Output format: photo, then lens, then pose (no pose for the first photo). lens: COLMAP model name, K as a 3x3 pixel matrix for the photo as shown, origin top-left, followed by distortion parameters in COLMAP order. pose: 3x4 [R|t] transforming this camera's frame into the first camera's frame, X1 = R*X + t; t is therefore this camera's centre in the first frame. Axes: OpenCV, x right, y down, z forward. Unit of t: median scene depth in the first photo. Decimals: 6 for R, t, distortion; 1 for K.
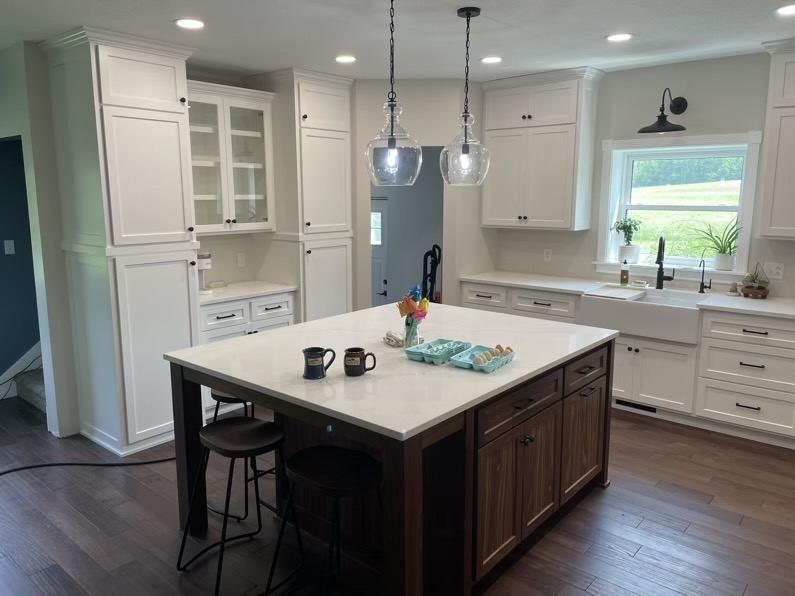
lens RADIAL K [[608.7, 0, 397.5], [0, 608.7, 277.9], [0, 0, 1]] dist [0.093479, -0.130222]
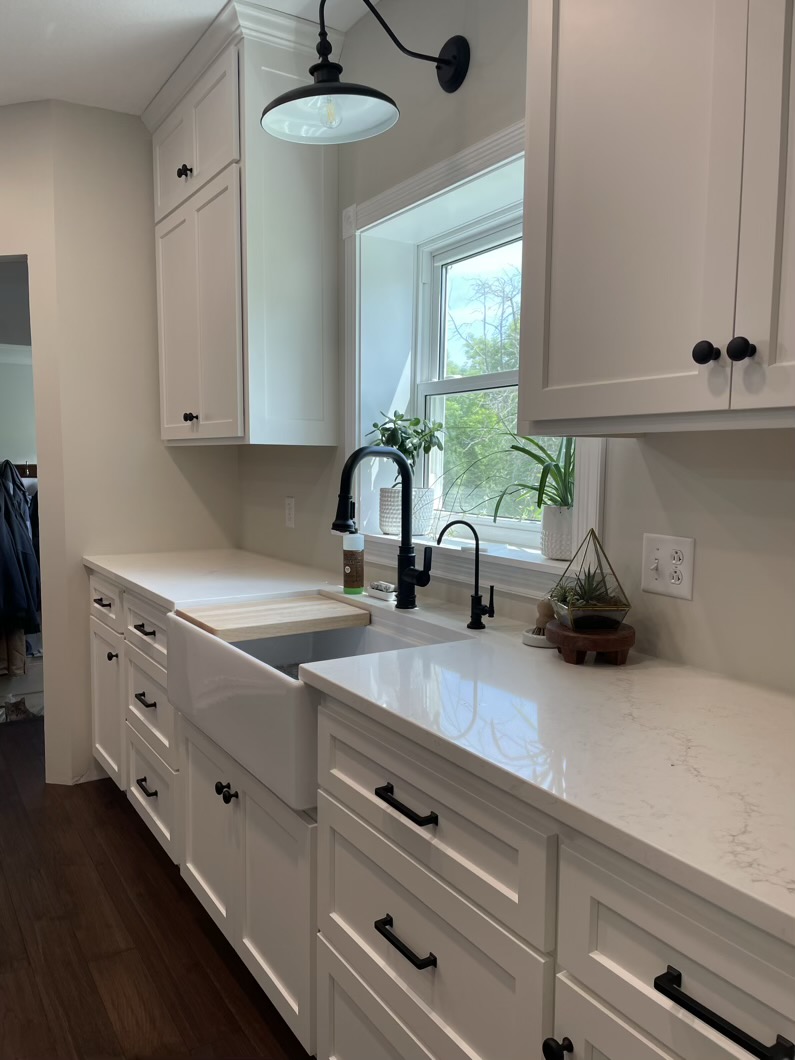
lens RADIAL K [[811.6, 0, 398.5], [0, 811.6, 524.2], [0, 0, 1]] dist [0.093479, -0.130222]
pose [[0.956083, 0.029888, -0.291568, 0.573893], [-0.047645, 0.997404, -0.053994, -0.003785], [0.289197, 0.065515, 0.955025, 0.592210]]
